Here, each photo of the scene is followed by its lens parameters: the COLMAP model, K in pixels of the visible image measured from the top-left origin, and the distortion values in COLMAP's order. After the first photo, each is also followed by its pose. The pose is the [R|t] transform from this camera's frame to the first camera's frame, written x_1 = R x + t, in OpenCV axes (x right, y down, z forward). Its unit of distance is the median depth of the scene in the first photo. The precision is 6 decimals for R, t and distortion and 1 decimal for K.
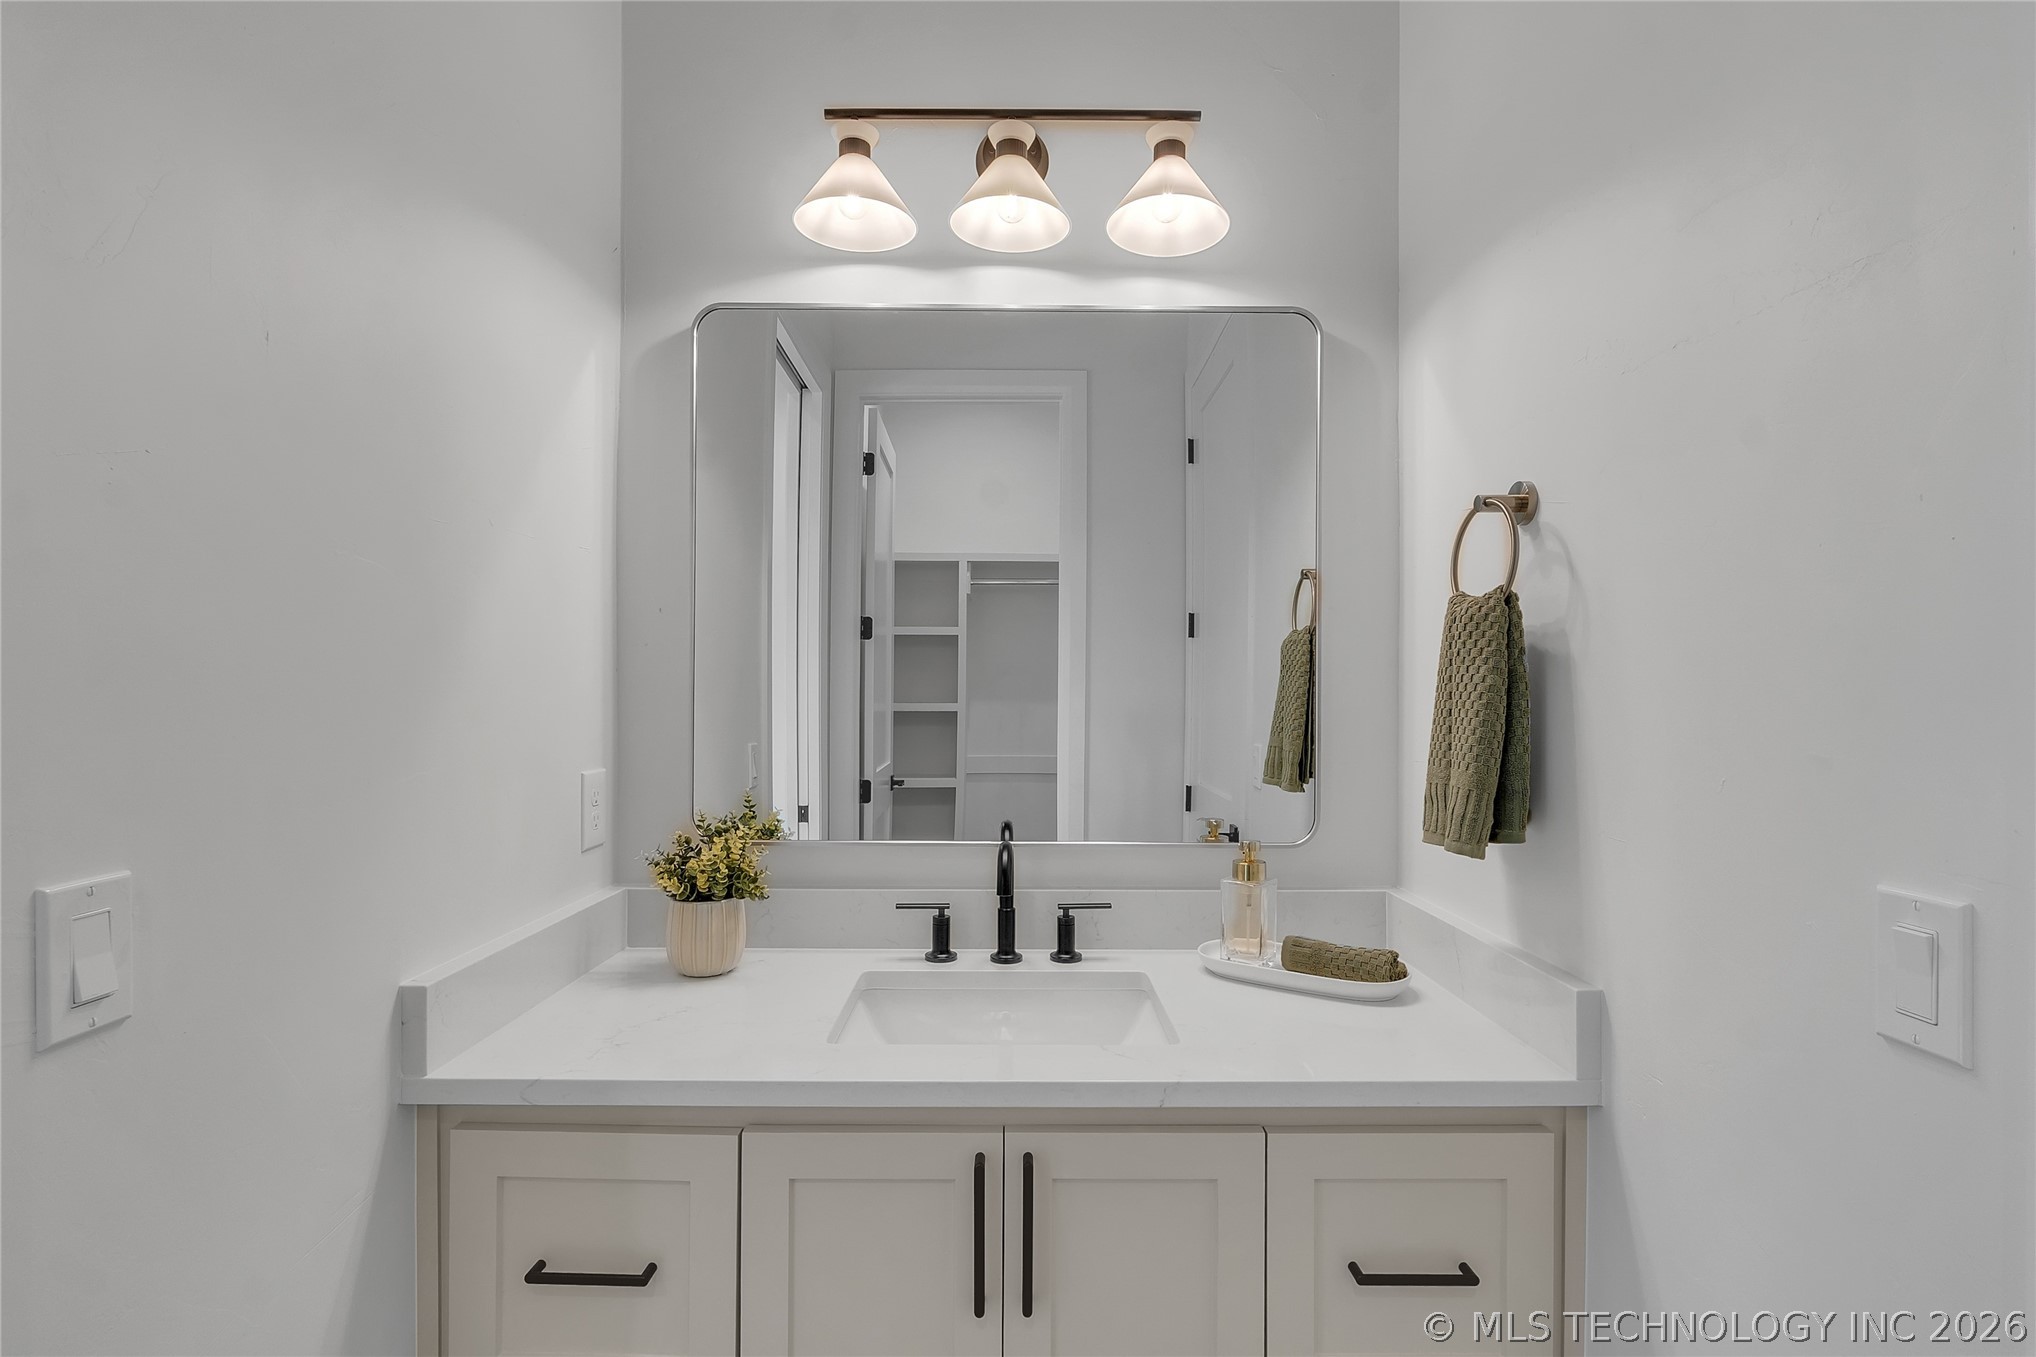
lens RADIAL K [[944.8, 0, 1013.8], [0, 944.8, 680.7], [0, 0, 1]] dist [-0.006167, -0.000484]
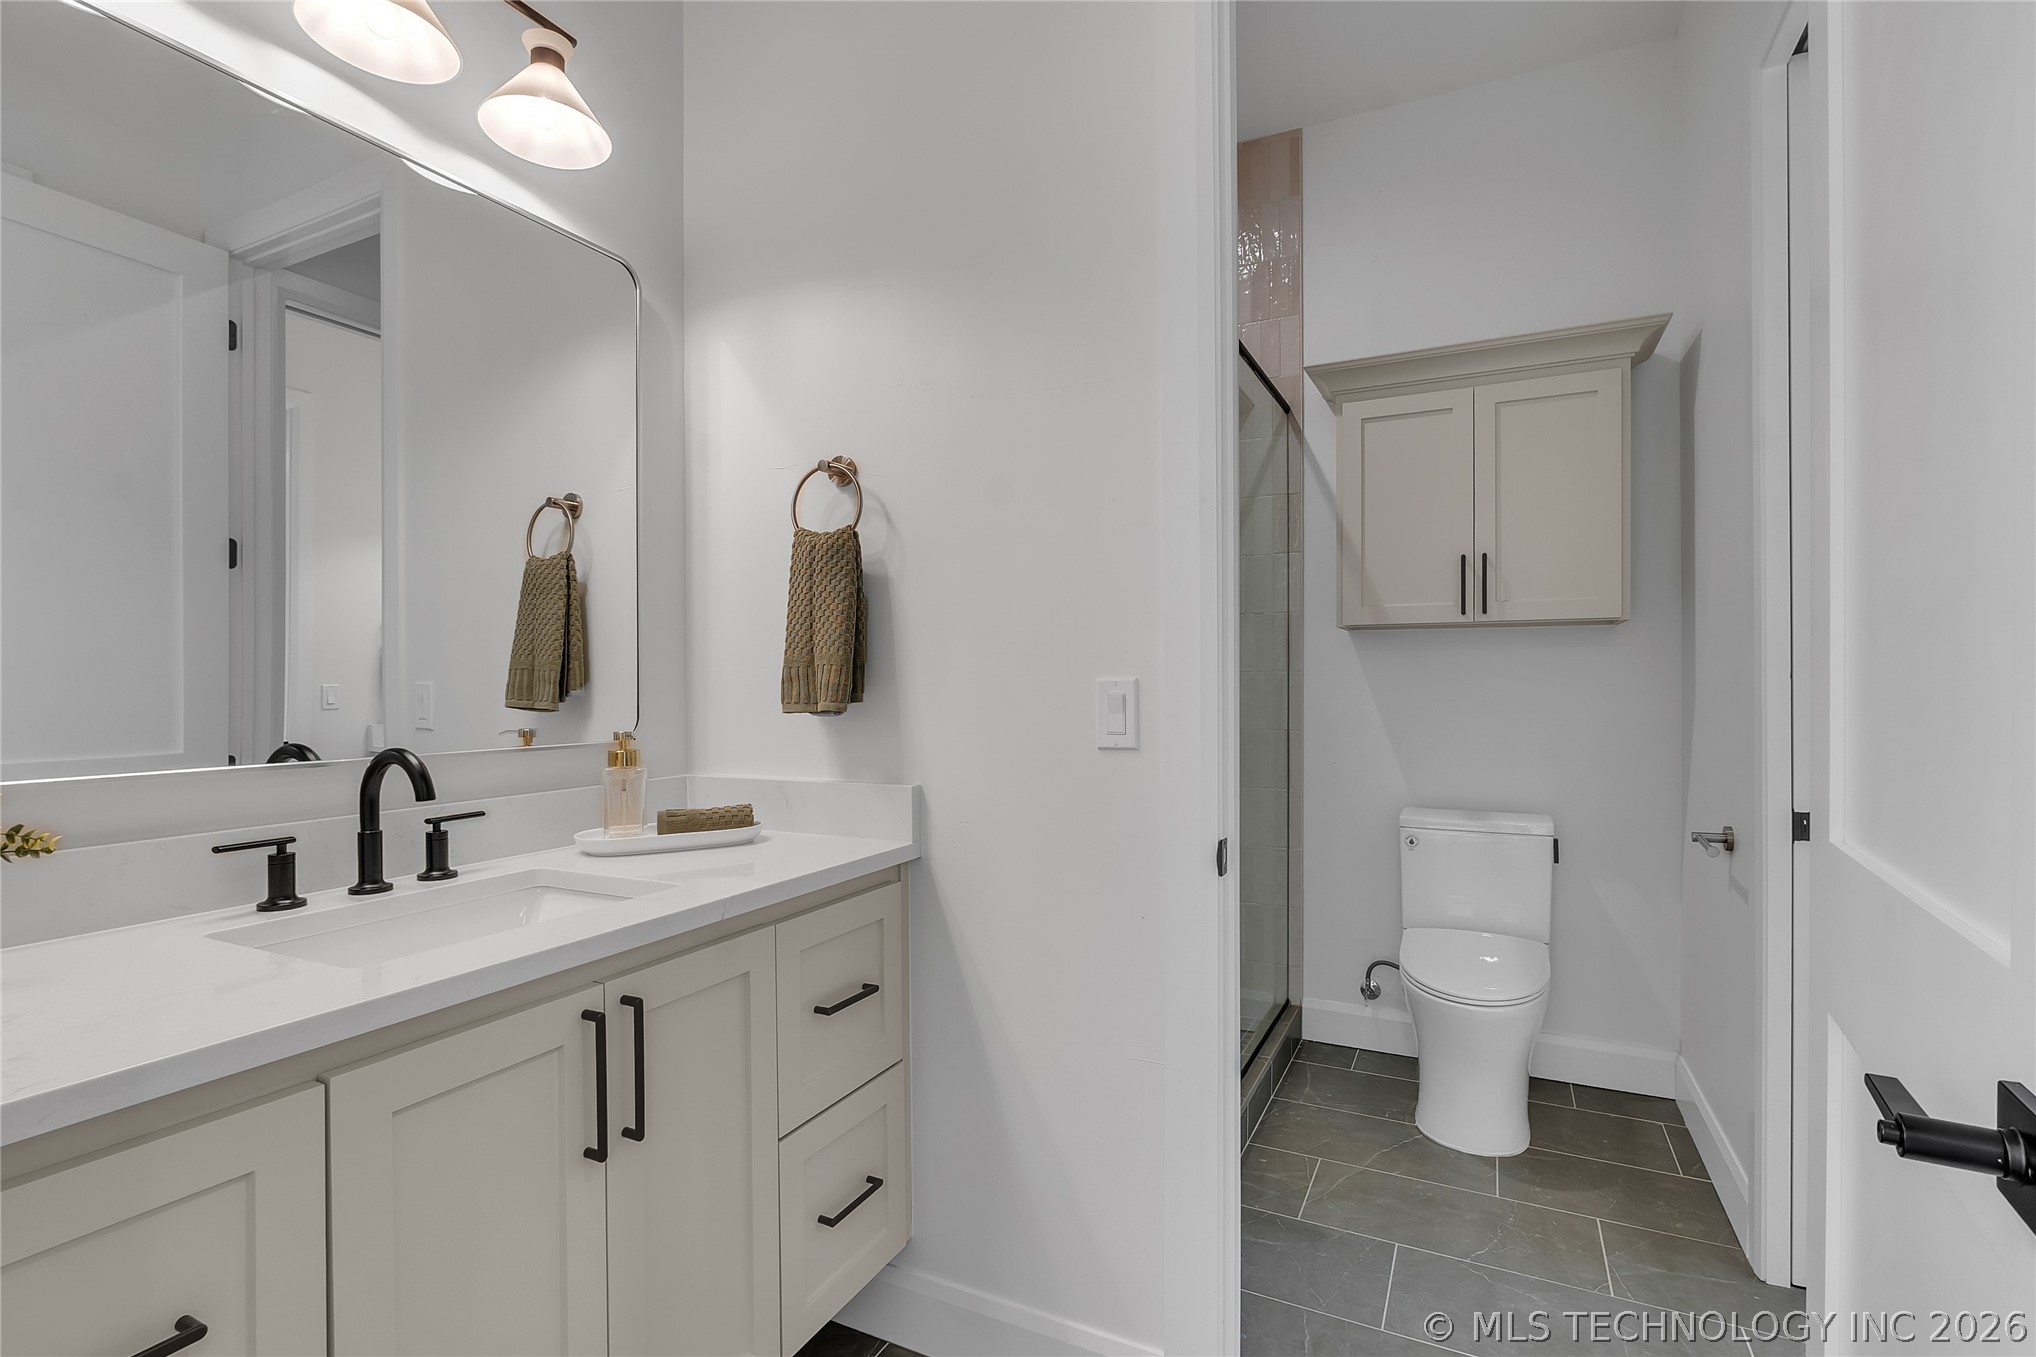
lens RADIAL K [[944.8, 0, 1011.7], [0, 944.8, 681.8], [0, 0, 1]] dist [-0.006167, -0.000484]
pose [[0.446977, -0.003773, 0.894537, -0.552957], [-0.002393, 0.999982, 0.005413, 0.108333], [-0.894542, -0.004560, 0.446960, 0.107737]]
